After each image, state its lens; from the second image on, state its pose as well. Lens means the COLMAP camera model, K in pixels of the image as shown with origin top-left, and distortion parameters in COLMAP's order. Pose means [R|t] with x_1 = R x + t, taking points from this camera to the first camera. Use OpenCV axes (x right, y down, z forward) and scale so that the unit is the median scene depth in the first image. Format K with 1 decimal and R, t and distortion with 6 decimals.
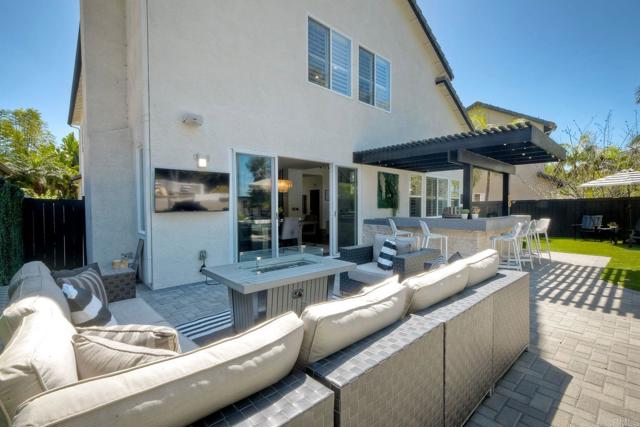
lens RADIAL K [[283.9, 0, 320.0], [0, 283.9, 213.5], [0, 0, 1]] dist [-0.006711, -0.000248]
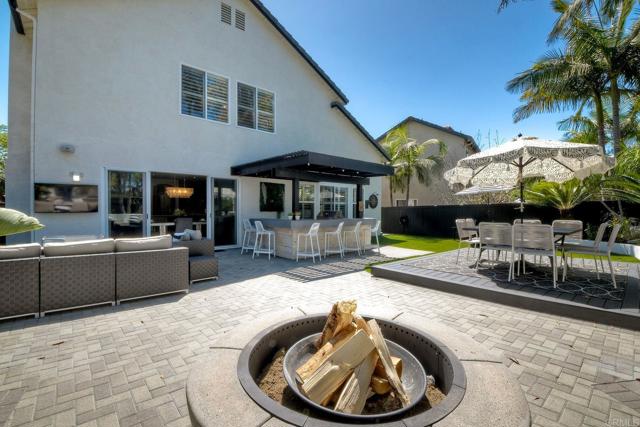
lens RADIAL K [[283.9, 0, 320.0], [0, 283.9, 213.5], [0, 0, 1]] dist [-0.006711, -0.000248]
pose [[0.999967, 0.006520, -0.004888, 0.505383], [-0.006591, 0.999872, -0.014605, 0.006412], [0.004792, 0.014637, 0.999881, -0.248217]]
